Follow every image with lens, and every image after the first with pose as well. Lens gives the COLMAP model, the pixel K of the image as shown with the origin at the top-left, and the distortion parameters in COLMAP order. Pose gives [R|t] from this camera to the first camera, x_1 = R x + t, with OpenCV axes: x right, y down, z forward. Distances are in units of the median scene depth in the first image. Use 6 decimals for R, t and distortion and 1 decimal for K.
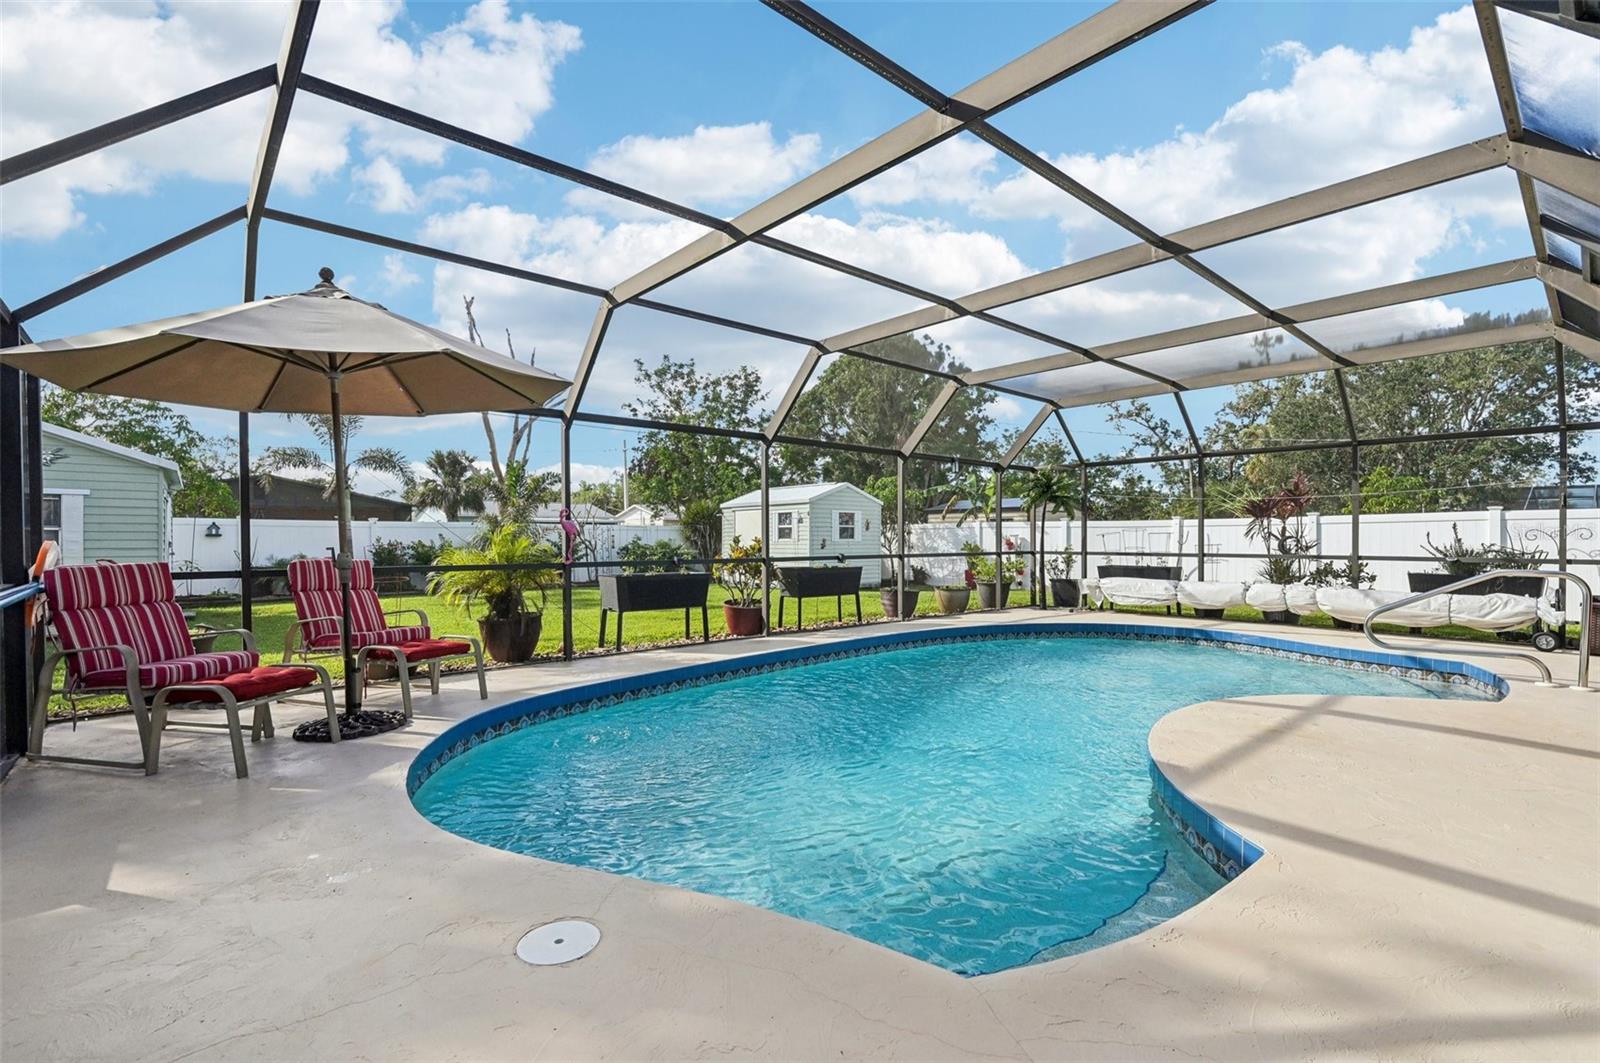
lens RADIAL K [[711.7, 0, 811.0], [0, 711.7, 539.0], [0, 0, 1]] dist [-0.003344, -0.000330]
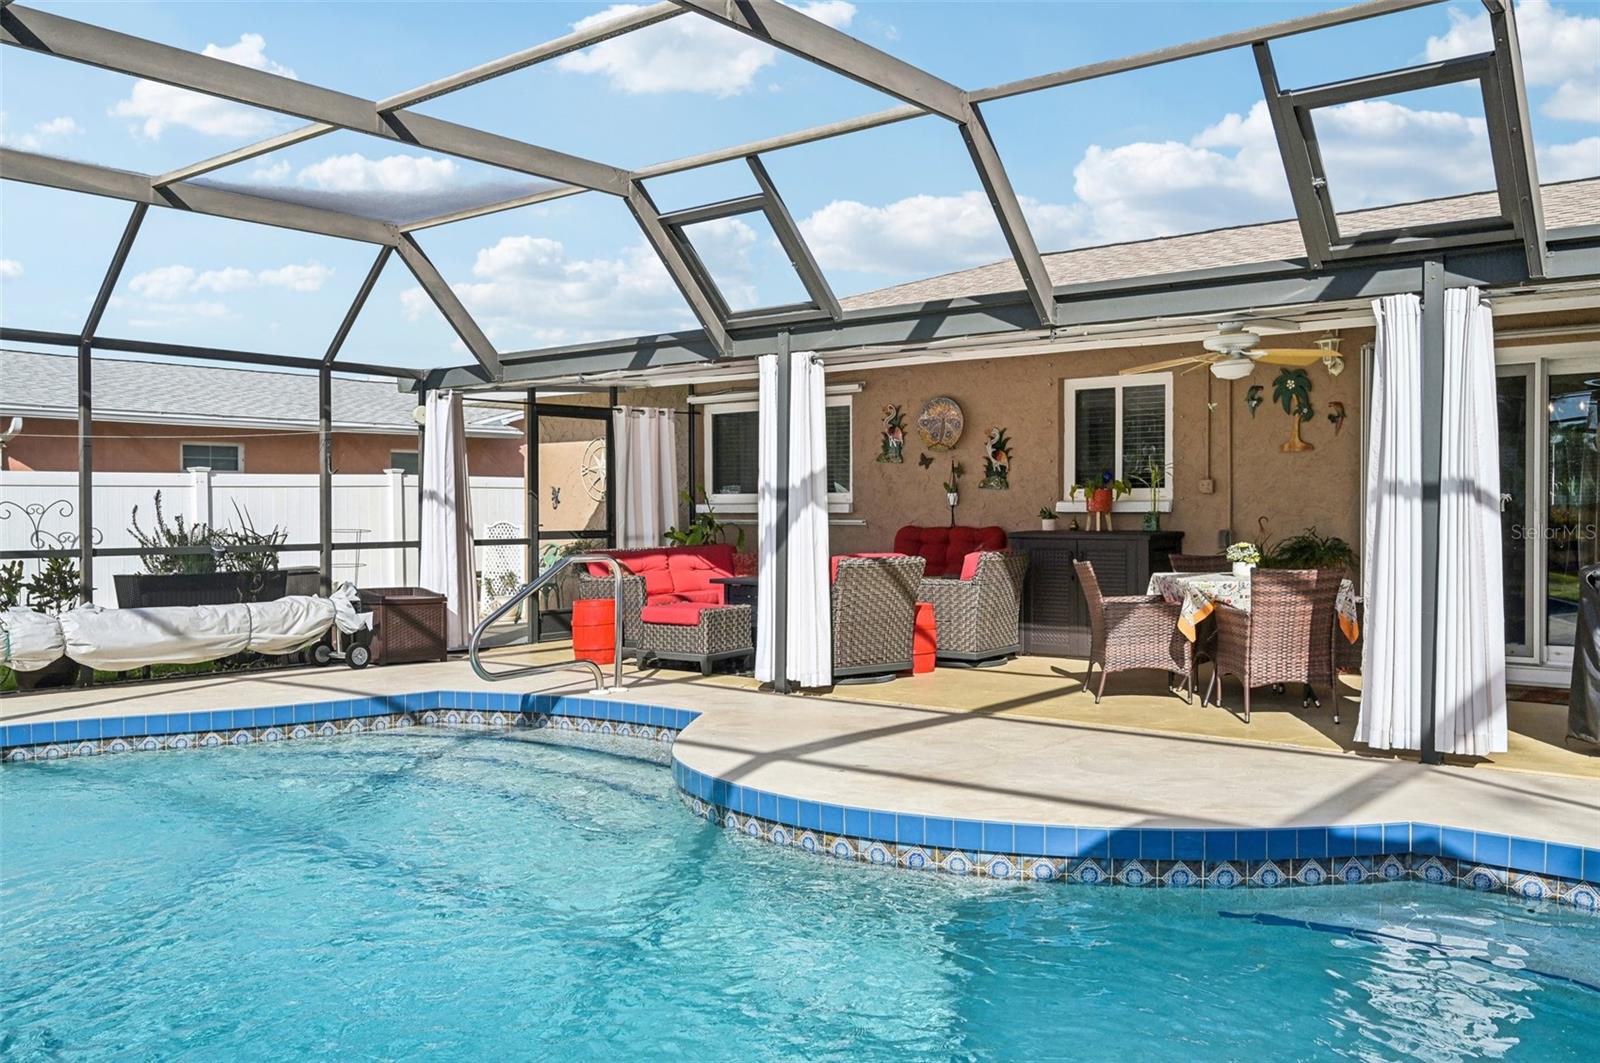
lens RADIAL K [[1300.1, 0, 800.0], [0, 1300.1, 531.5], [0, 0, 1]] dist [-0.006779, 0.001844]
pose [[-0.163850, -0.016552, 0.986346, -0.260506], [0.005761, 0.999826, 0.017735, -0.003834], [-0.986468, 0.008588, -0.163726, 0.540303]]
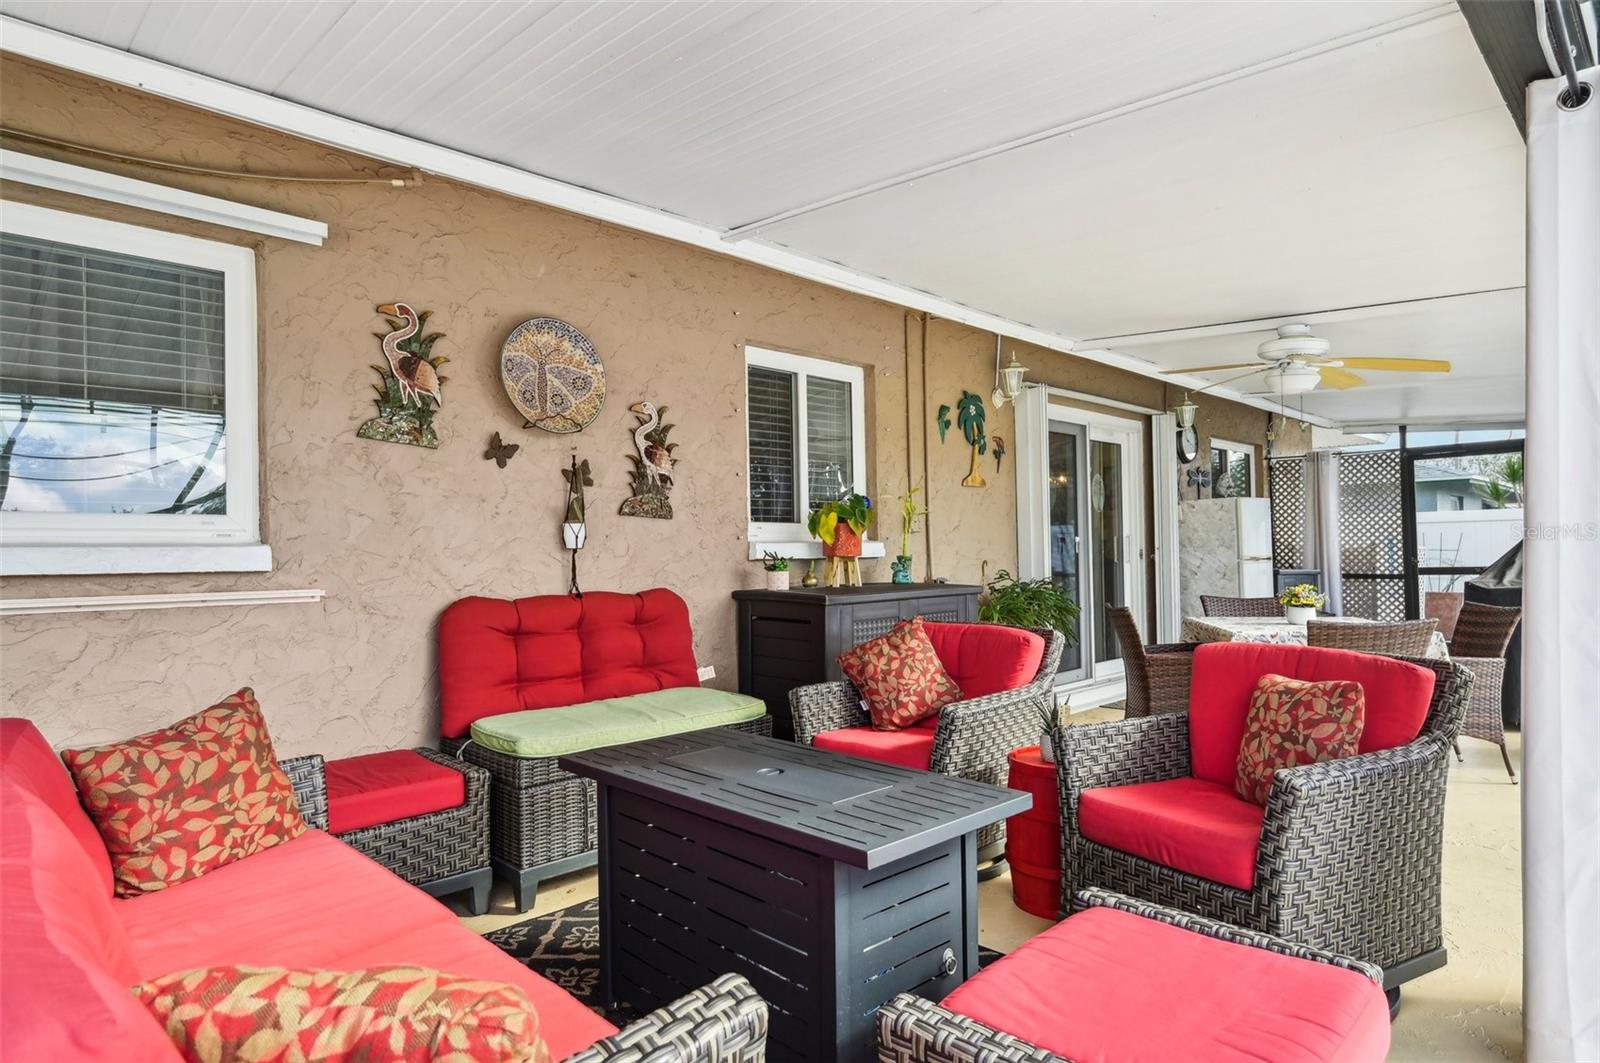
lens RADIAL K [[903.9, 0, 800.0], [0, 903.9, 531.5], [0, 0, 1]] dist [-0.003616, -0.000560]
pose [[-0.998599, 0.014952, -0.050768, 0.744069], [0.016101, 0.999622, -0.022293, -0.003252], [0.050416, -0.023079, -0.998462, 0.601896]]
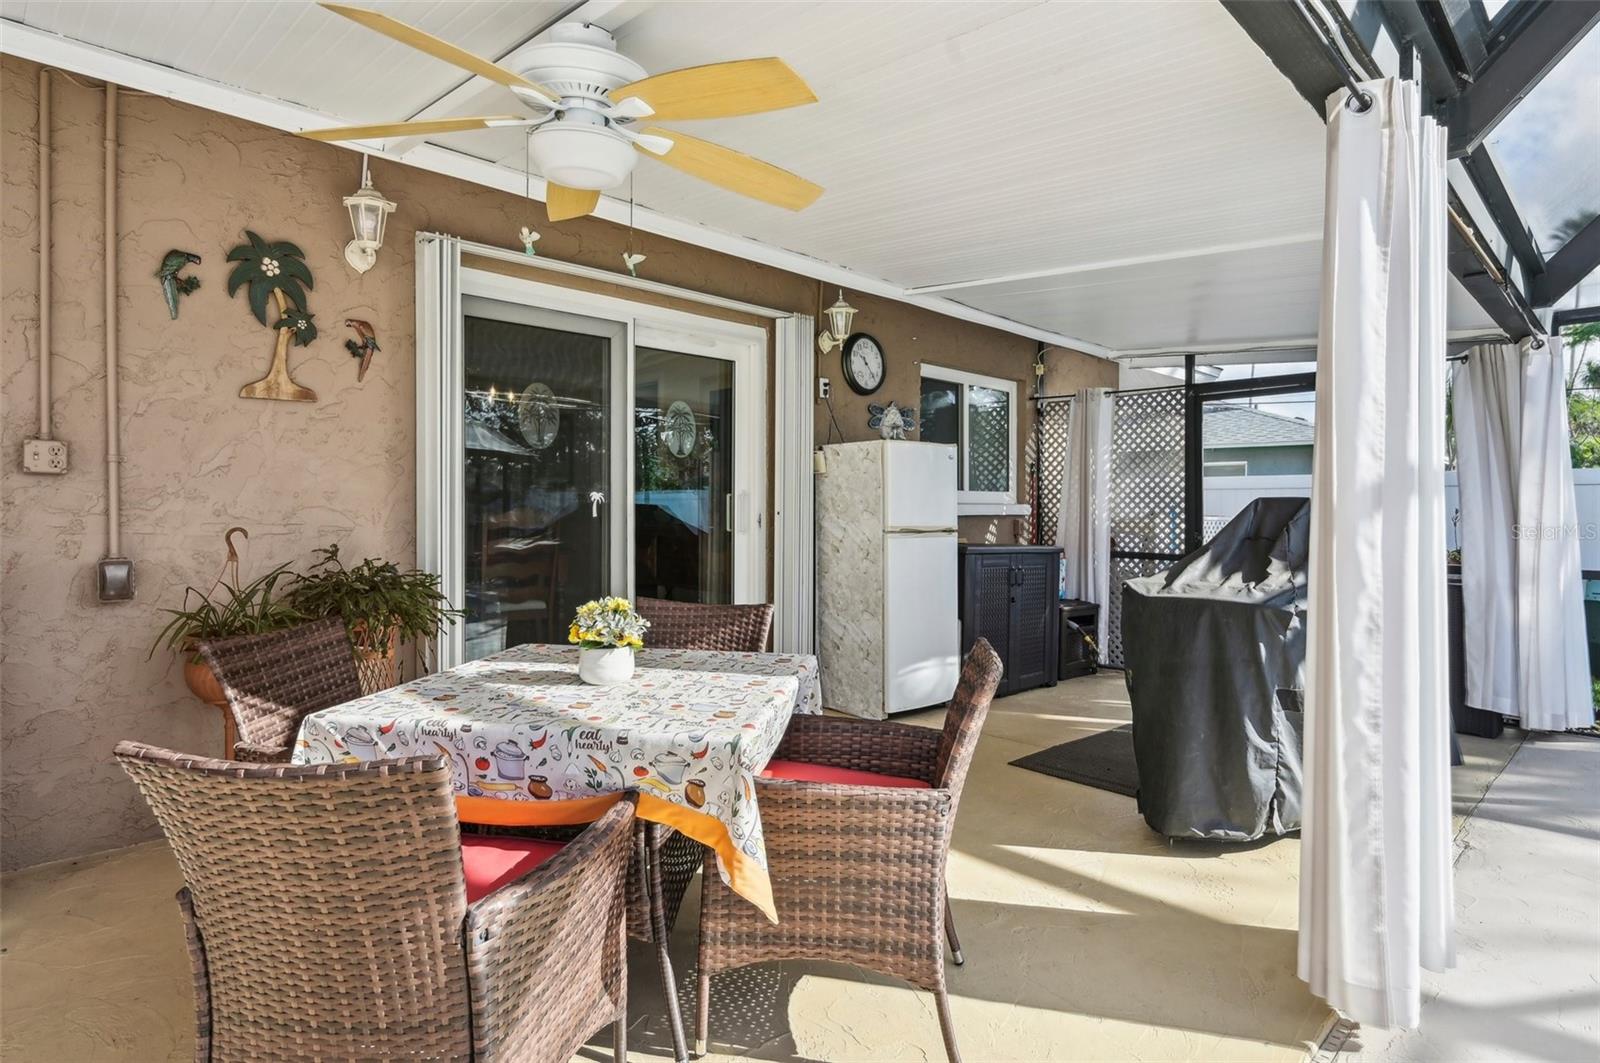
lens RADIAL K [[849.0, 0, 804.0], [0, 849.0, 516.9], [0, 0, 1]] dist [-0.001710, 0.000014]
pose [[-0.998812, -0.005375, -0.048431, 0.424502], [-0.005898, 0.999926, 0.010658, -0.004030], [0.048370, 0.010931, -0.998770, 0.358585]]
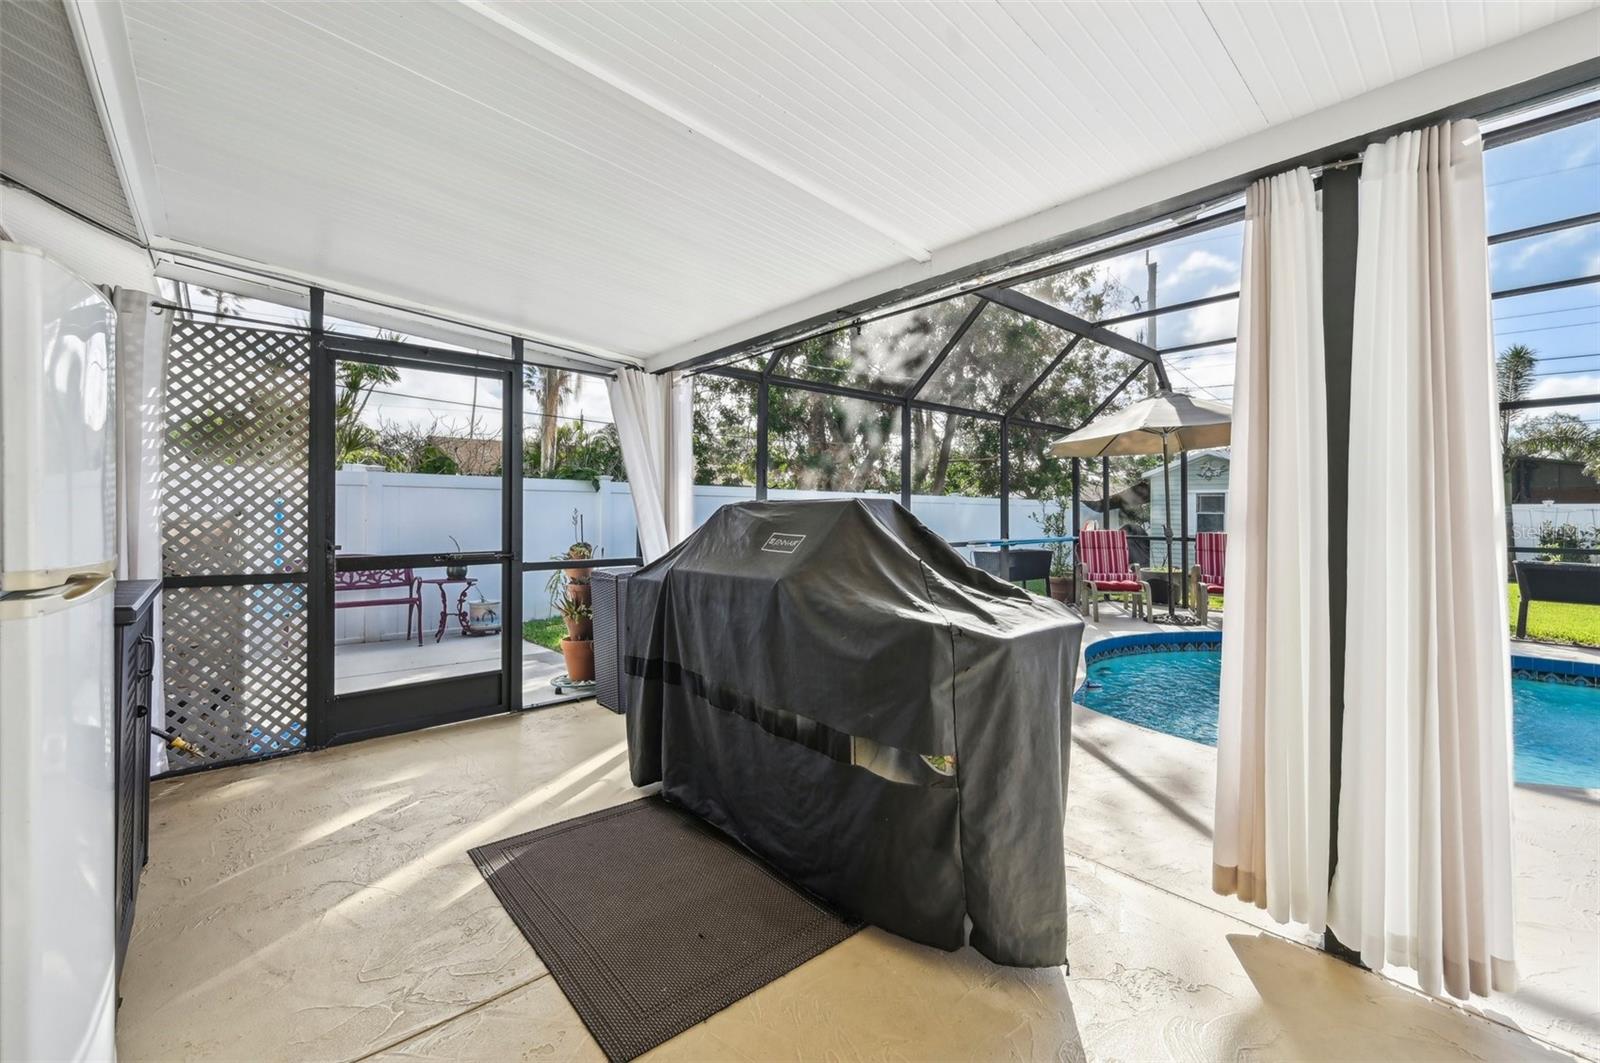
lens RADIAL K [[658.5, 0, 807.4], [0, 658.5, 509.2], [0, 0, 1]] dist [0.000090, -0.000067]
pose [[-0.002575, -0.006519, -0.999975, 0.450535], [-0.009725, 0.999932, -0.006494, -0.003949], [0.999949, 0.009708, -0.002638, 0.016979]]
